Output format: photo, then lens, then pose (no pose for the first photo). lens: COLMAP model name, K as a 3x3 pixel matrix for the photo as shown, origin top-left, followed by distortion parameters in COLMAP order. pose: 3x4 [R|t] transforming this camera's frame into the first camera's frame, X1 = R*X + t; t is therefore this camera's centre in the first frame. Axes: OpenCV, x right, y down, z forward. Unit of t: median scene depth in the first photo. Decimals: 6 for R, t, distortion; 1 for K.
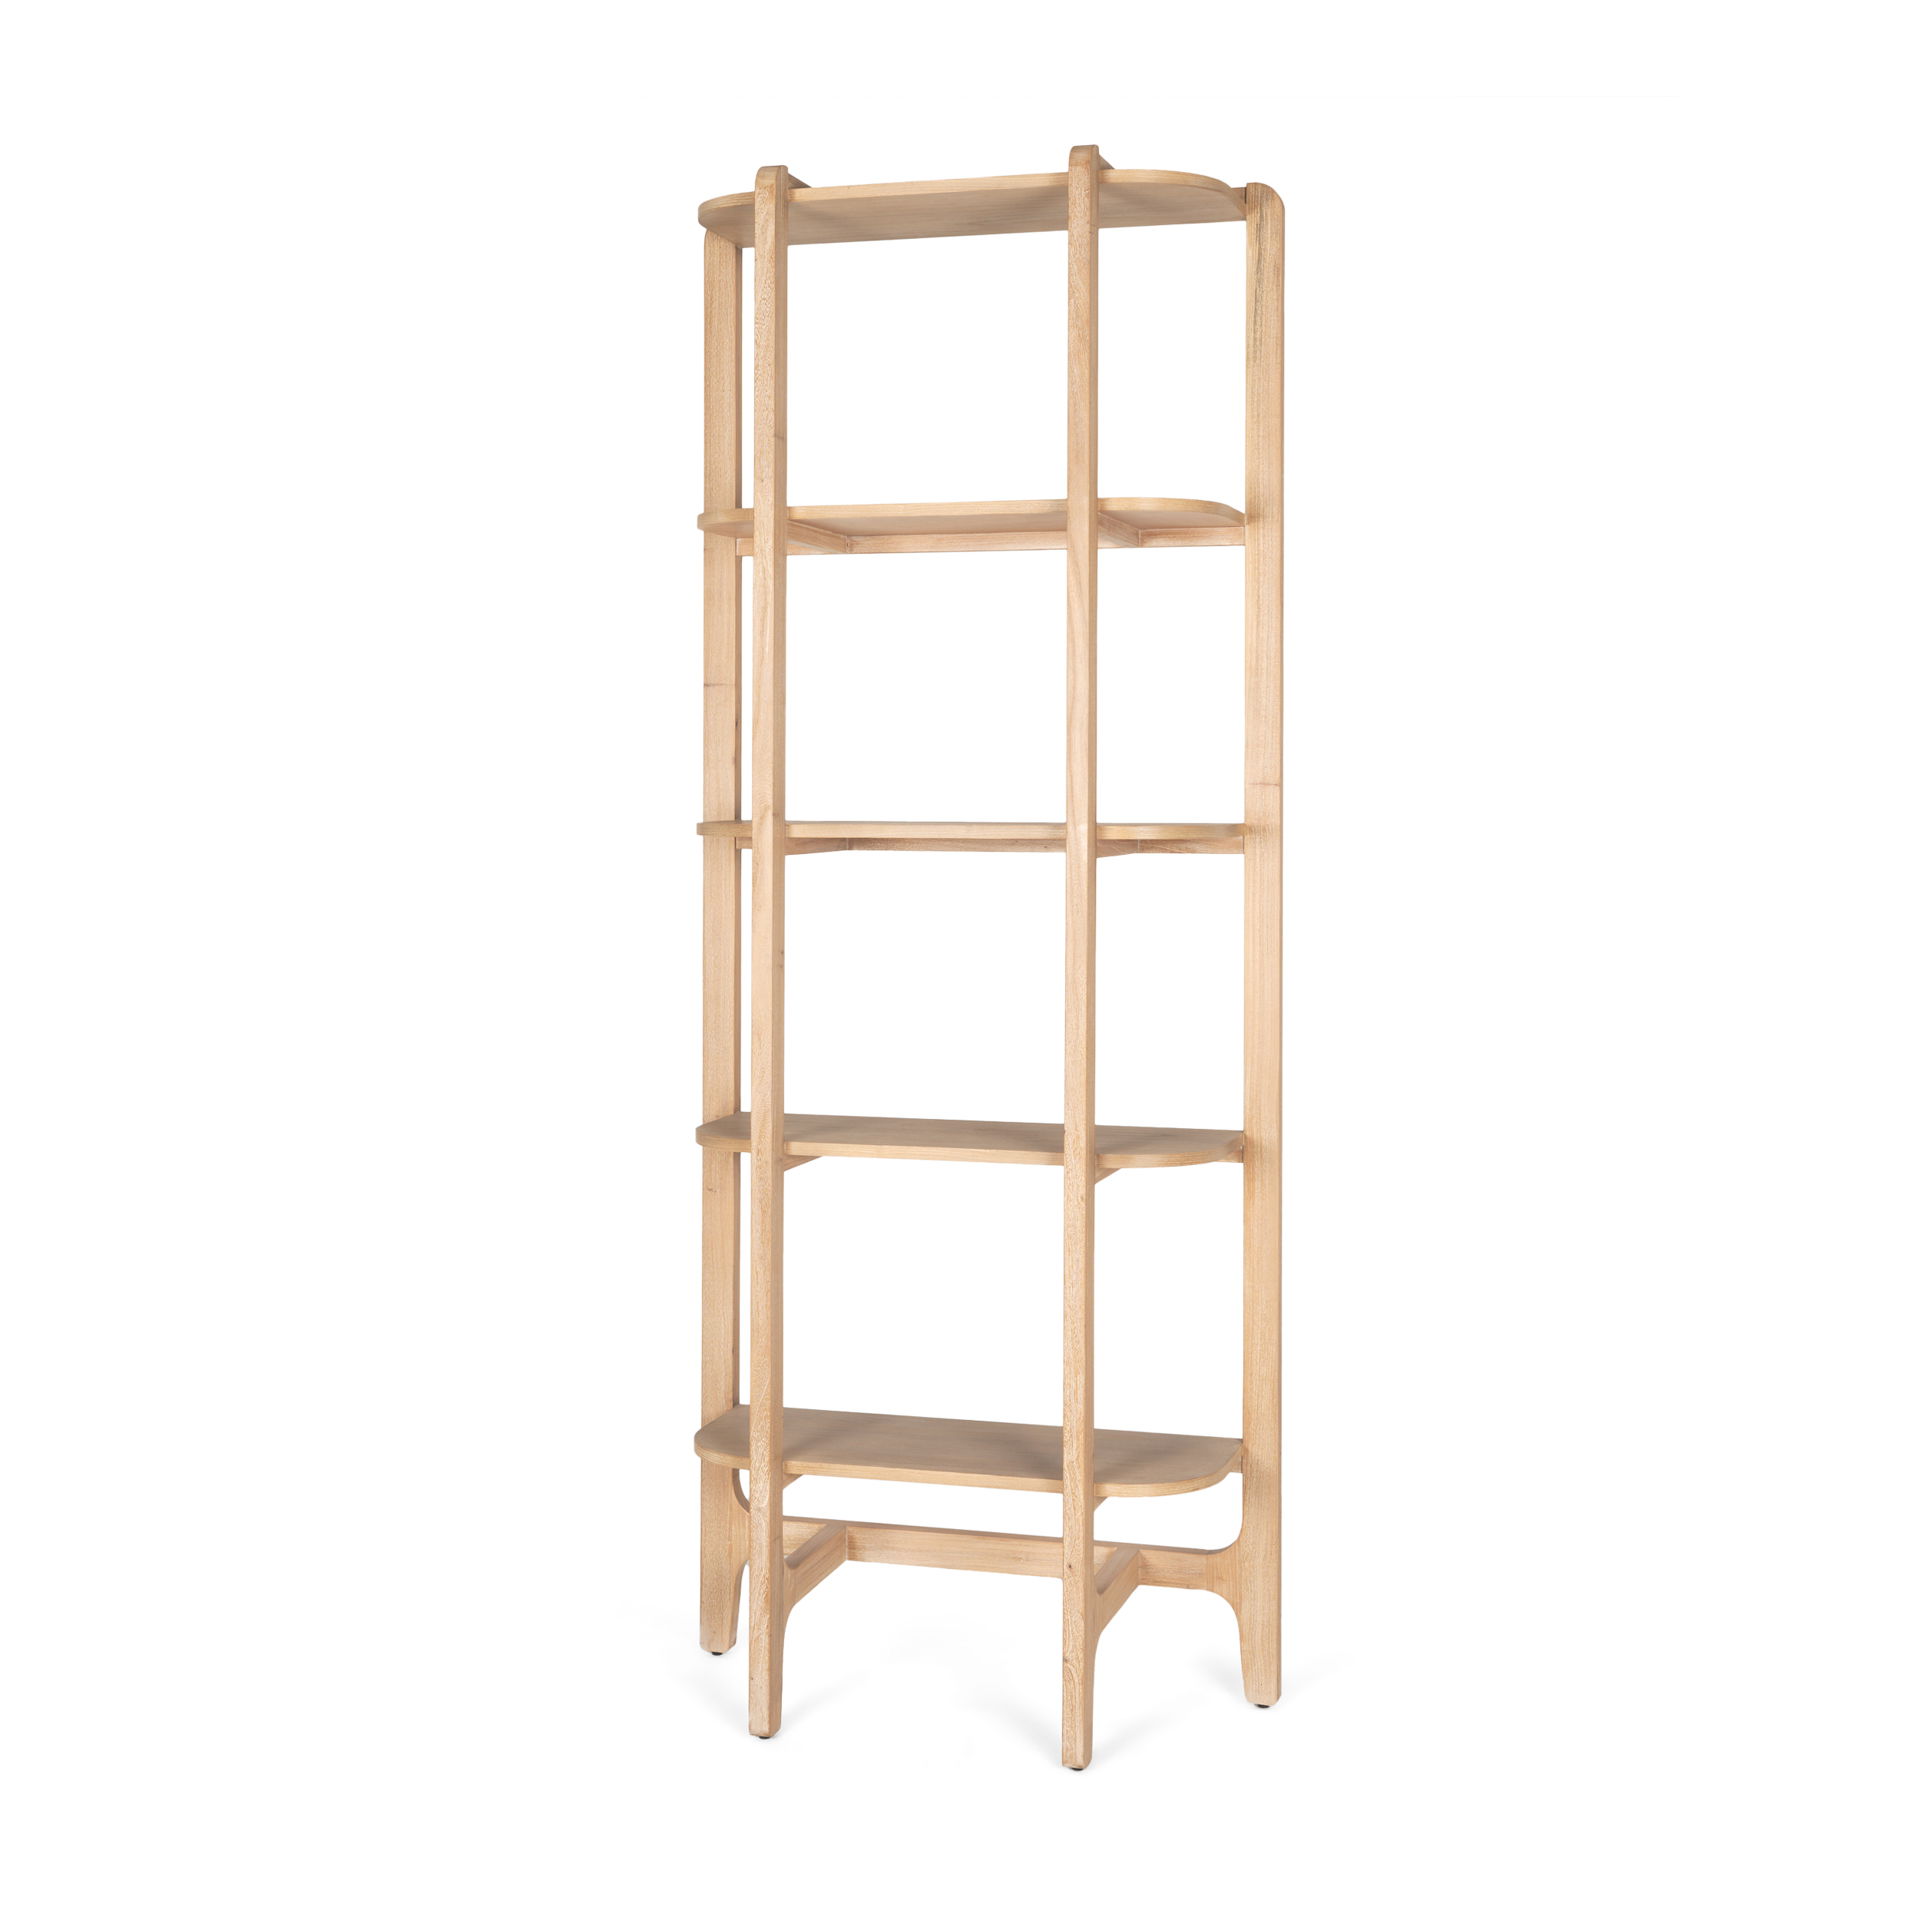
lens RADIAL K [[3040.8, 0, 958.2], [0, 3040.8, 993.4], [0, 0, 1]] dist [-0.040474, 0.049519]
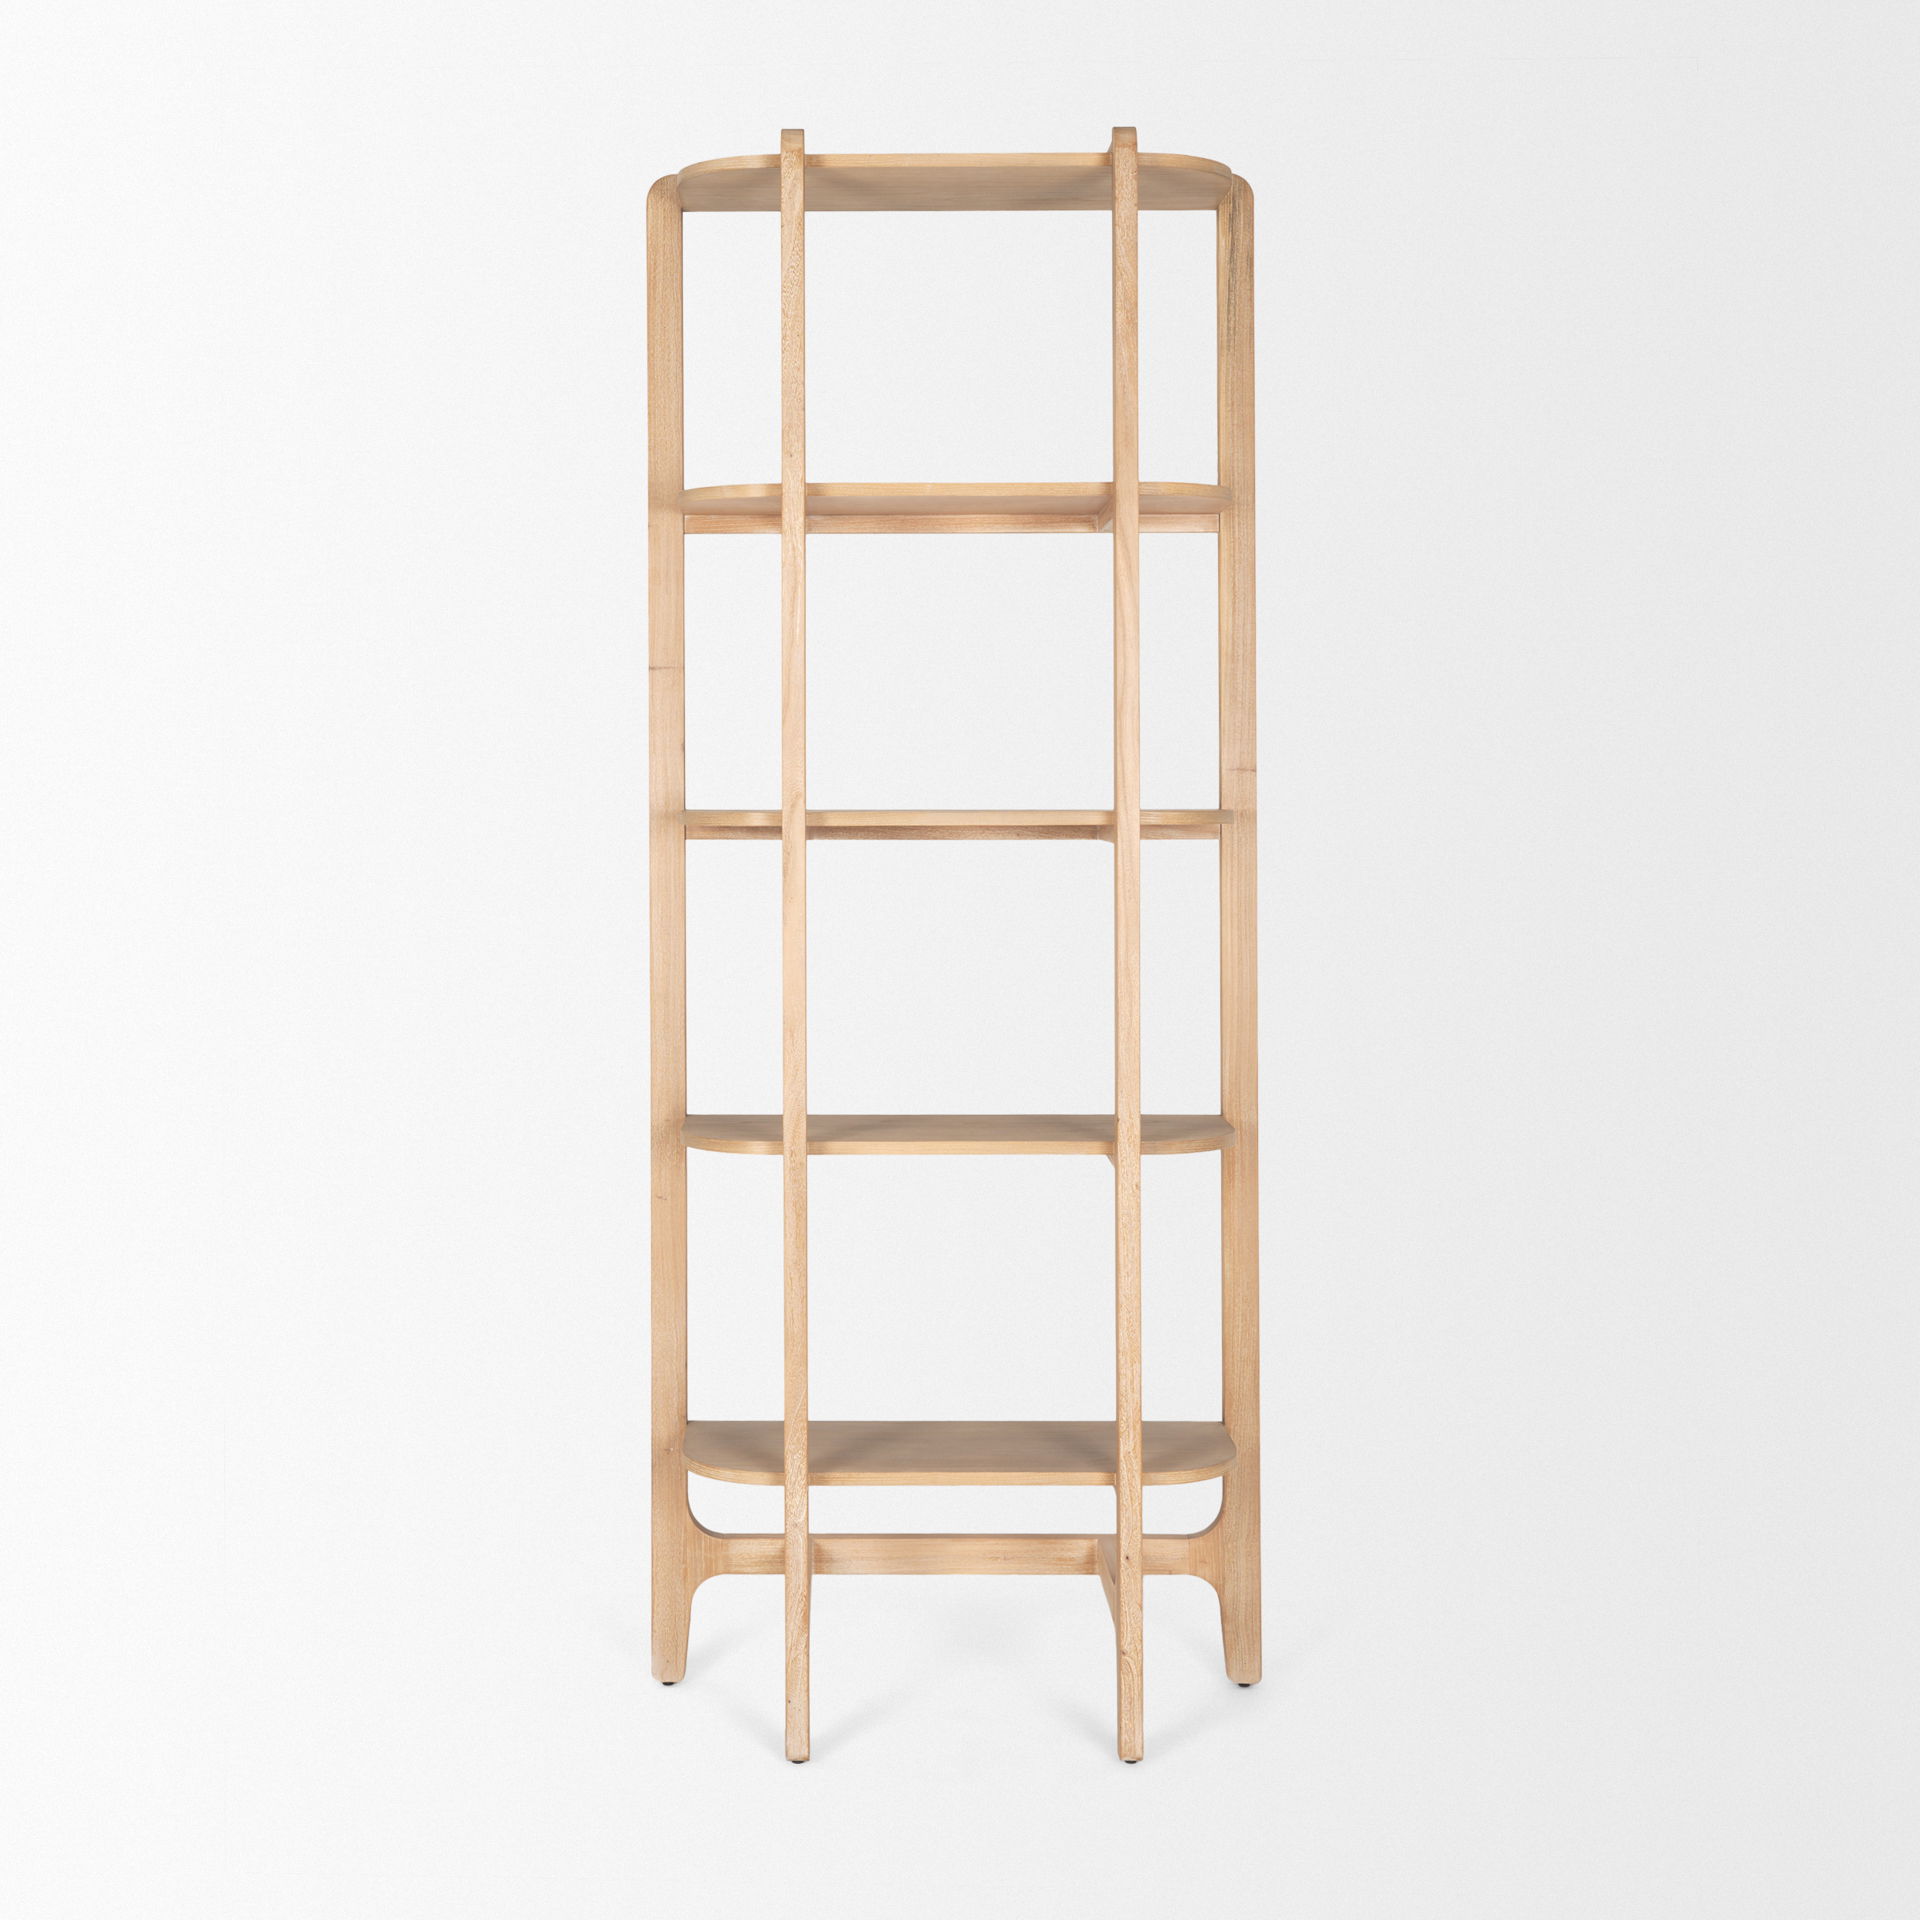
lens RADIAL K [[2975.7, 0, 960.0], [0, 2975.7, 960.0], [0, 0, 1]] dist [-0.017568, -0.111710]
pose [[0.961791, -0.019456, 0.273094, -0.258797], [0.021095, 0.999773, -0.003066, -0.004712], [-0.272972, 0.008710, 0.961983, 0.076210]]
